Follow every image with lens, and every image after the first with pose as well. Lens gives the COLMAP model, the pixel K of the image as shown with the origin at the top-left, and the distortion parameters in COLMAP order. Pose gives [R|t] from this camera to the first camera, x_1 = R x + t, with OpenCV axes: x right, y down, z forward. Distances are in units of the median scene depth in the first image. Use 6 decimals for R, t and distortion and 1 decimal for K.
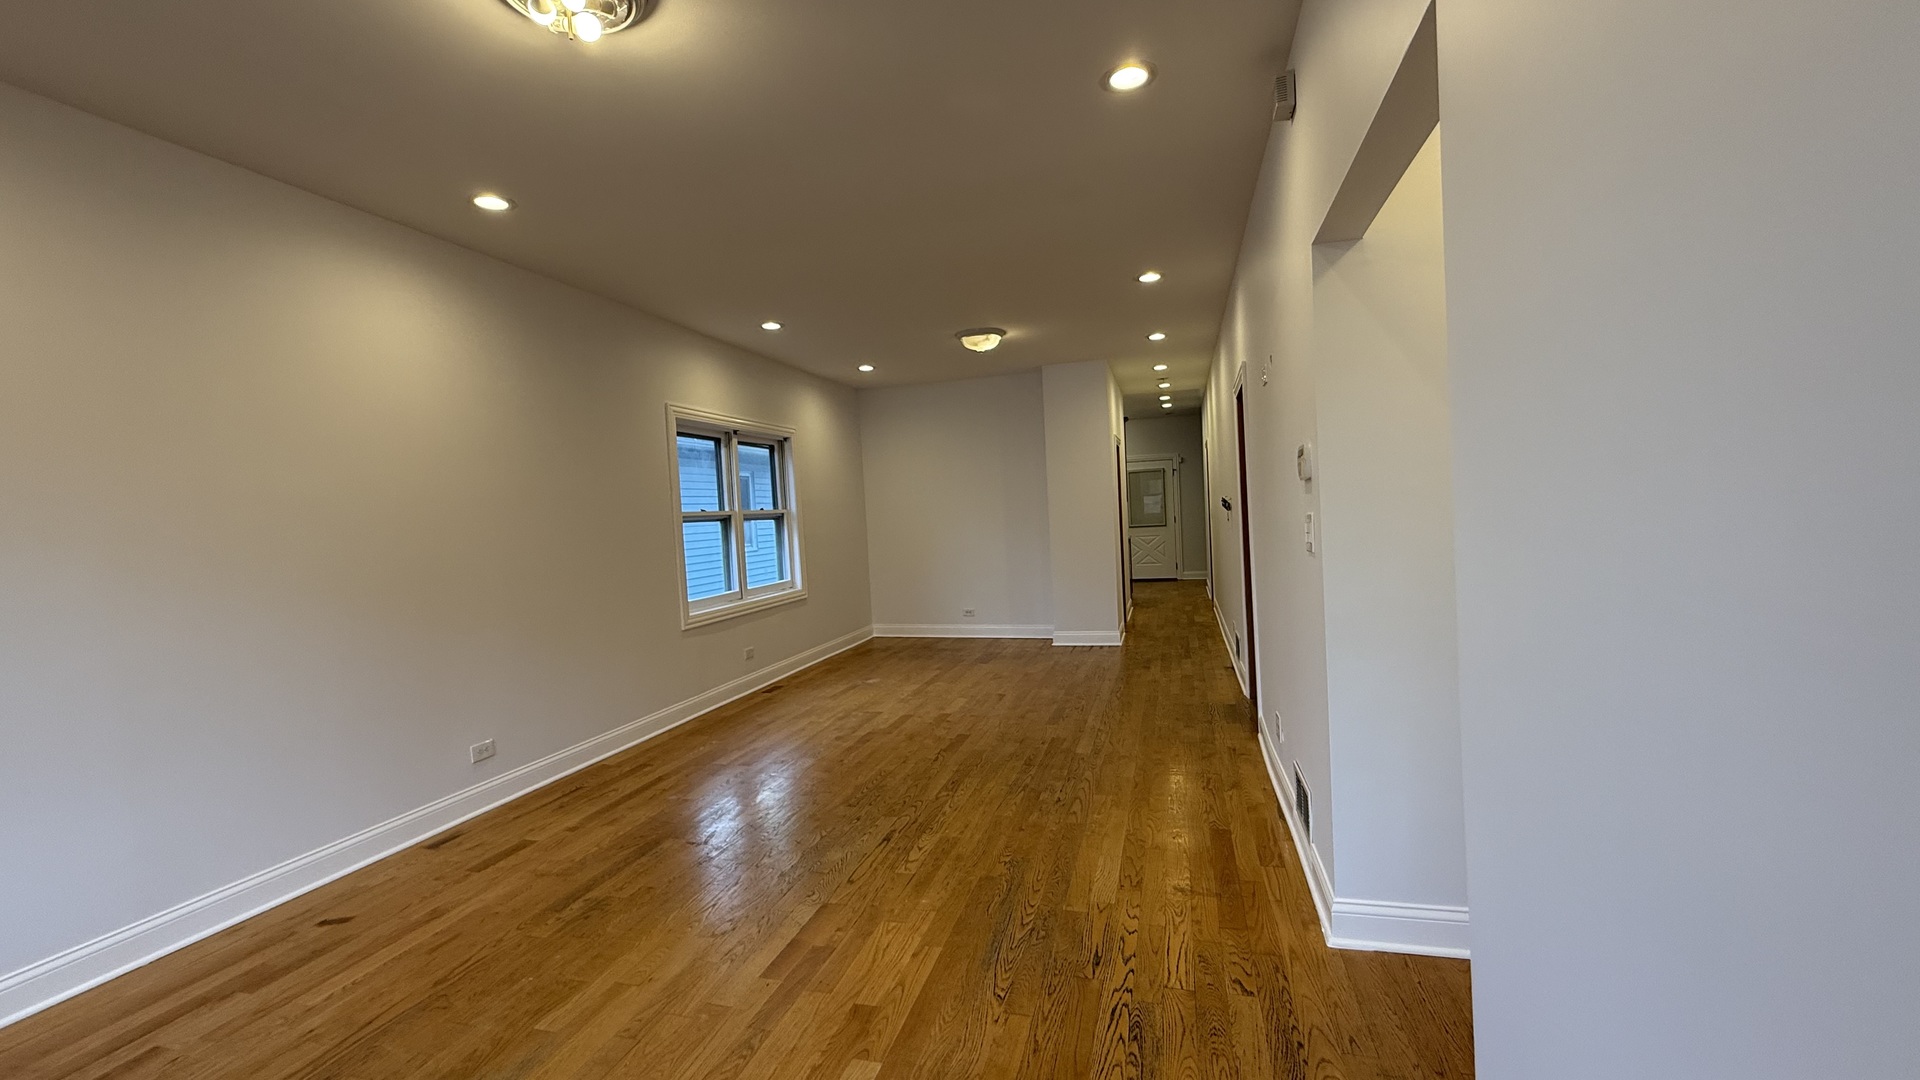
lens RADIAL K [[766.8, 0, 956.6], [0, 766.8, 527.3], [0, 0, 1]] dist [-0.000291, 0.000760]
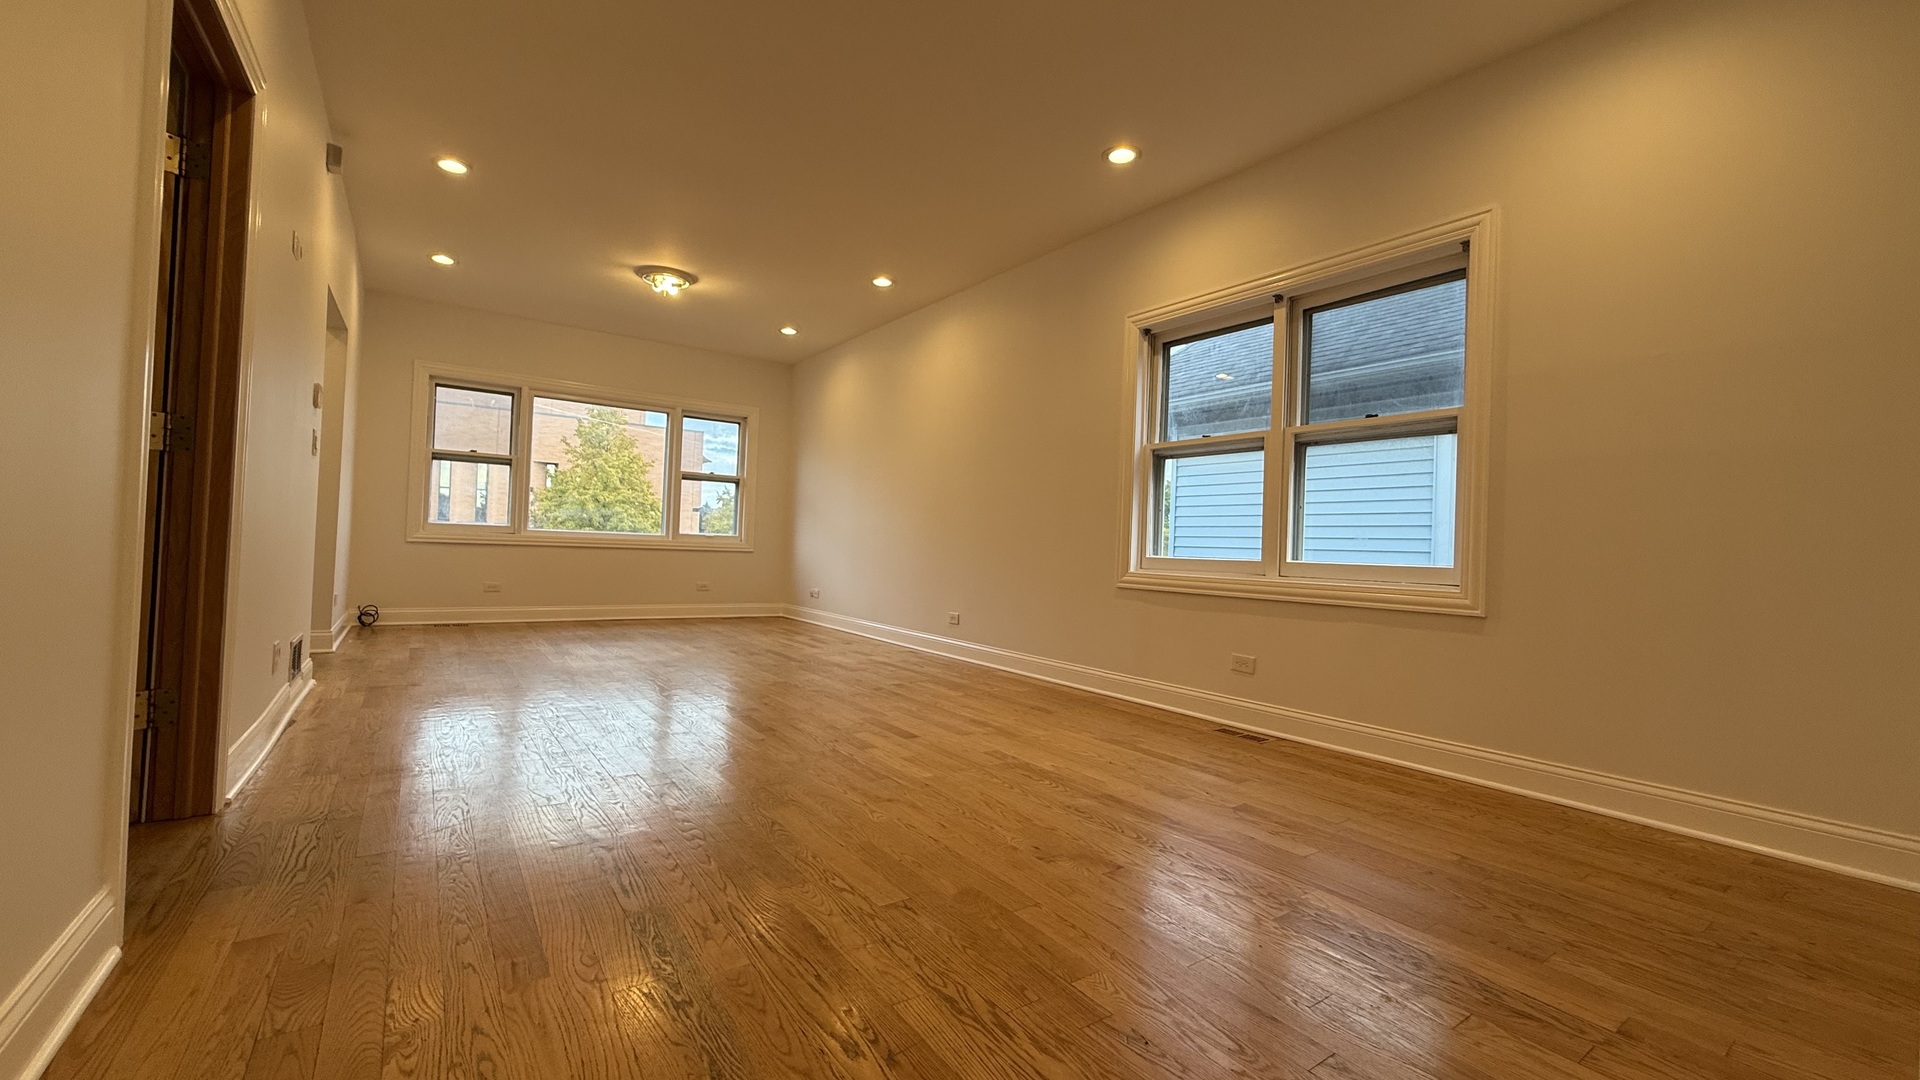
lens RADIAL K [[766.8, 0, 954.8], [0, 766.8, 538.0], [0, 0, 1]] dist [-0.000291, 0.000760]
pose [[-0.630740, 0.016472, -0.775819, 0.609919], [-0.019768, 0.999109, 0.037284, 0.081891], [0.775742, 0.038853, -0.629853, 2.126066]]
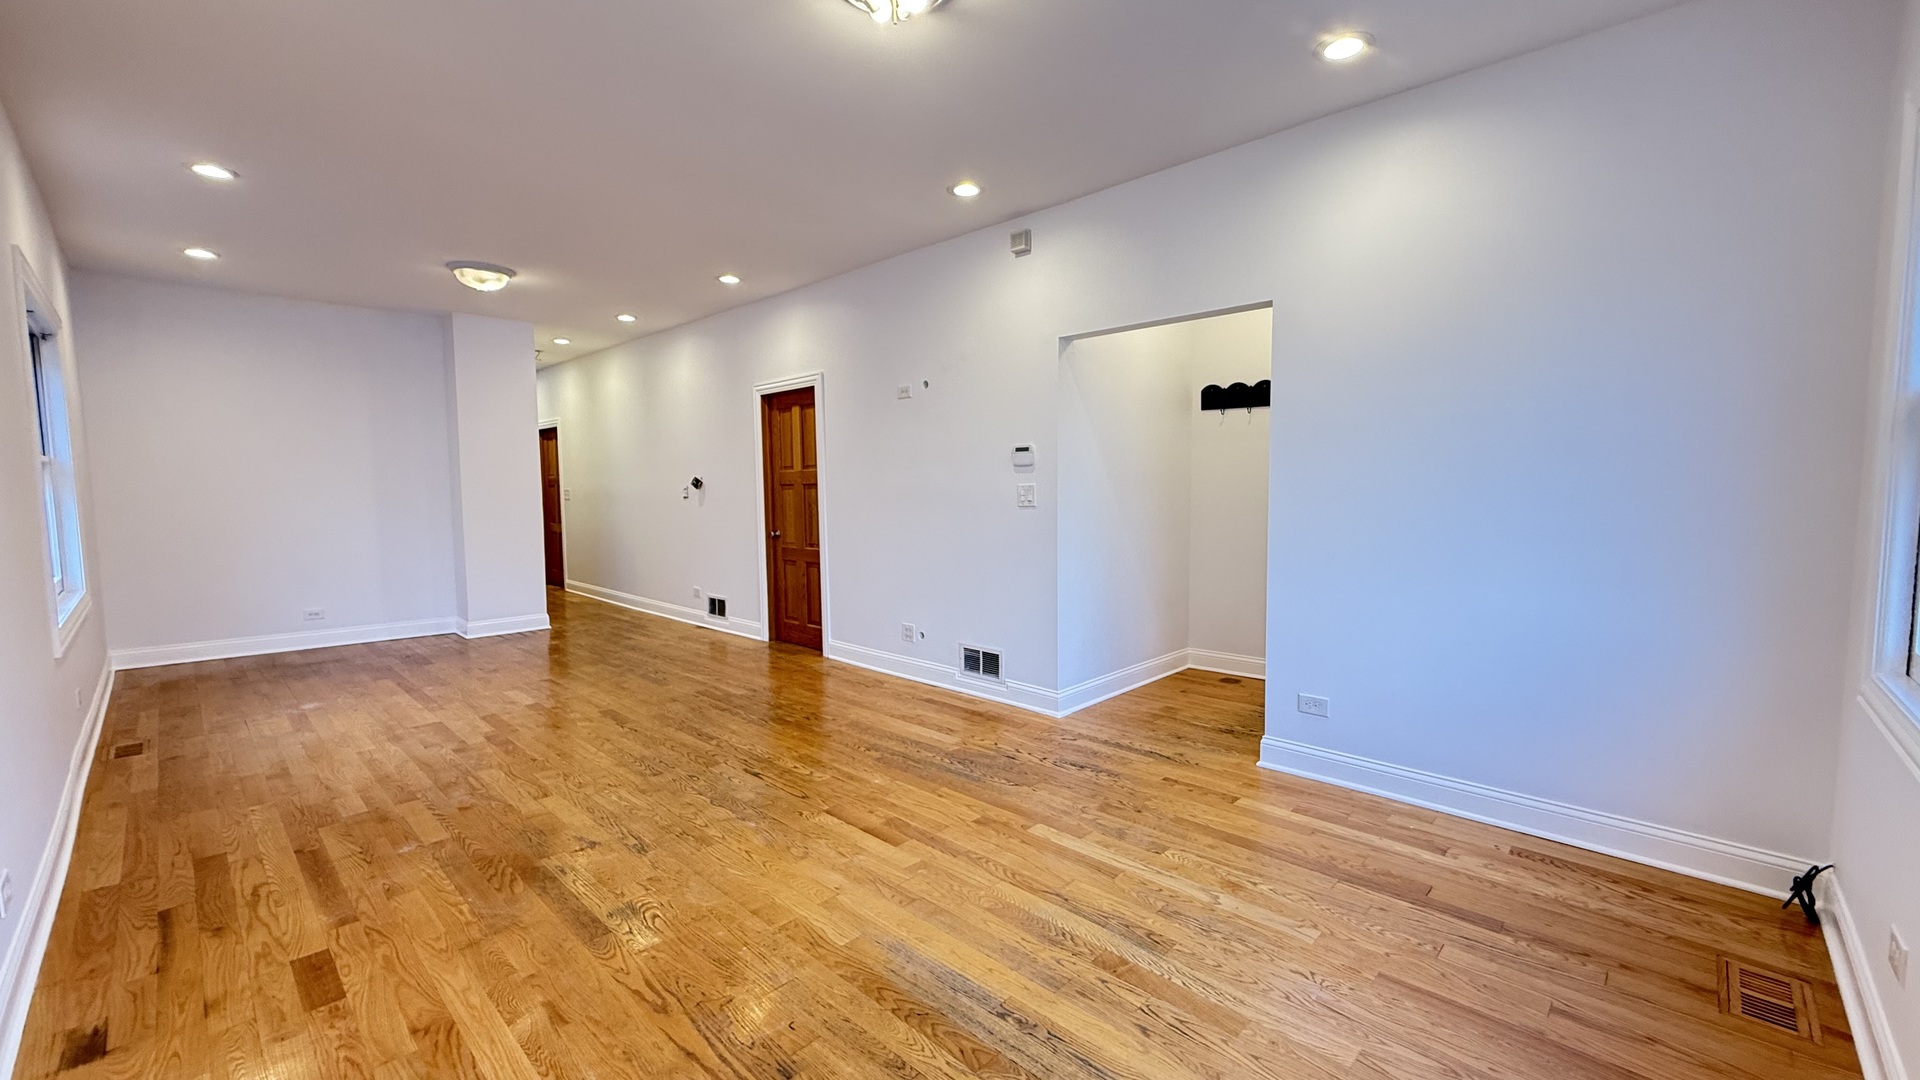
lens RADIAL K [[766.8, 0, 960.3], [0, 766.8, 535.3], [0, 0, 1]] dist [-0.000291, 0.000760]
pose [[0.465956, -0.011795, 0.884729, -0.836048], [-0.002283, 0.999892, 0.014533, 0.052463], [-0.884805, -0.008792, 0.465879, 0.232631]]
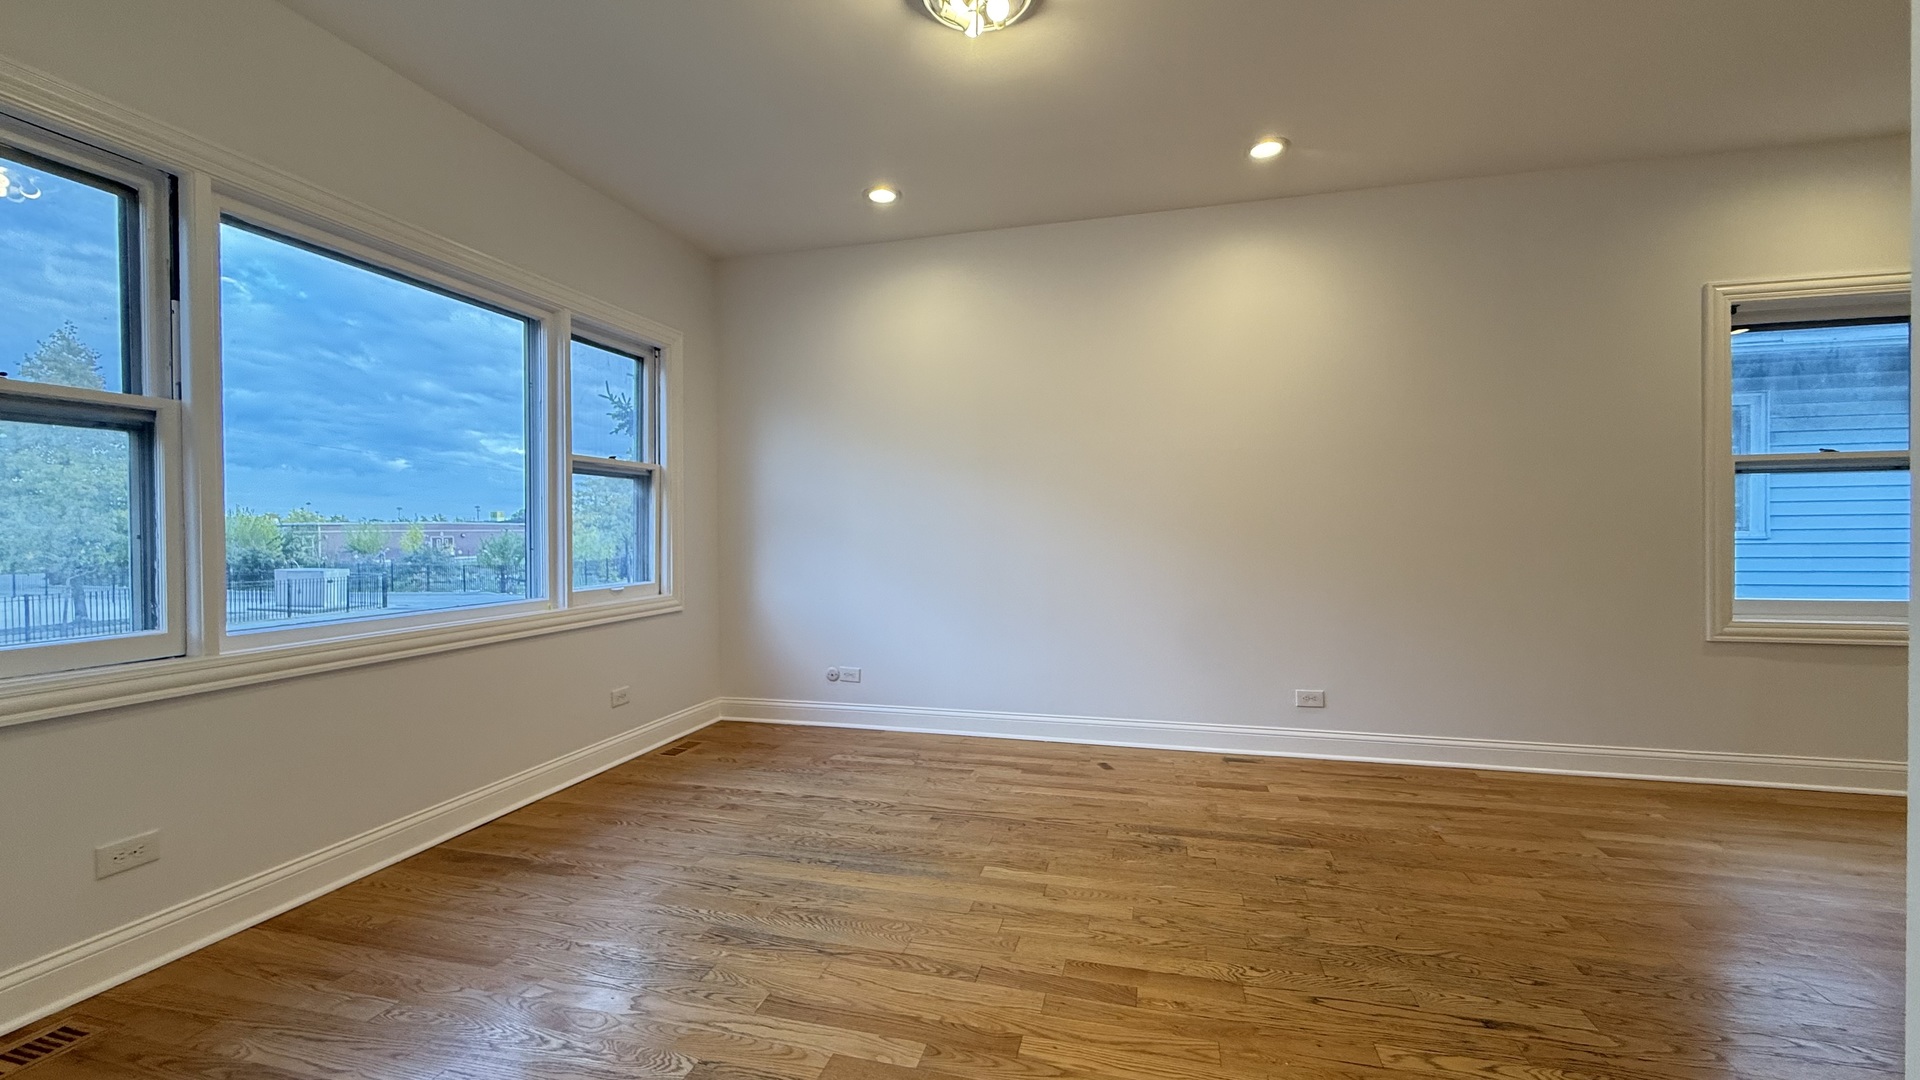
lens RADIAL K [[766.8, 0, 958.2], [0, 766.8, 534.9], [0, 0, 1]] dist [-0.000291, 0.000760]
pose [[0.021621, 0.056882, -0.998147, 0.398982], [-0.012674, 0.998316, 0.056617, 0.027762], [0.999686, 0.011426, 0.022306, 0.557753]]
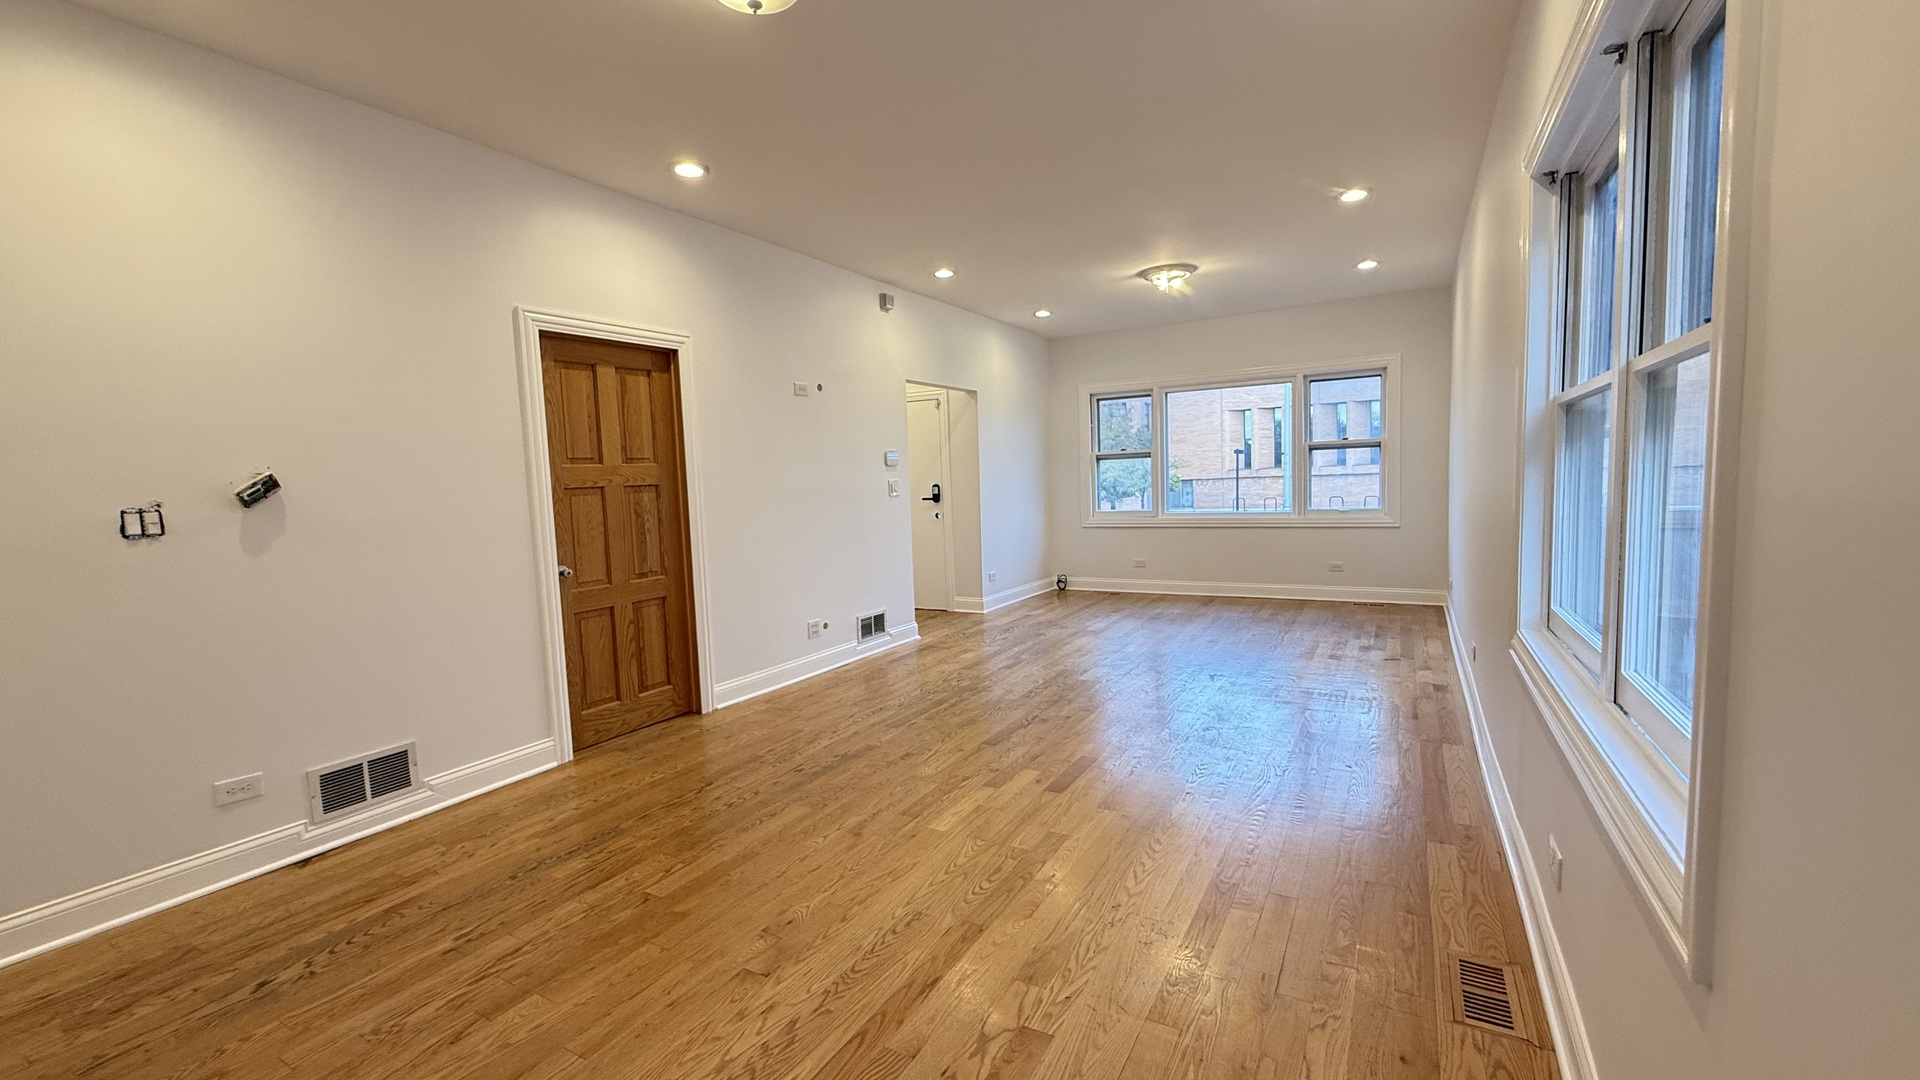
lens RADIAL K [[766.8, 0, 952.2], [0, 766.8, 535.2], [0, 0, 1]] dist [-0.000291, 0.000760]
pose [[-0.963879, 0.067591, 0.257621, -0.231393], [0.089716, 0.993132, 0.075105, -0.007167], [-0.250775, 0.095505, -0.963323, 2.355177]]
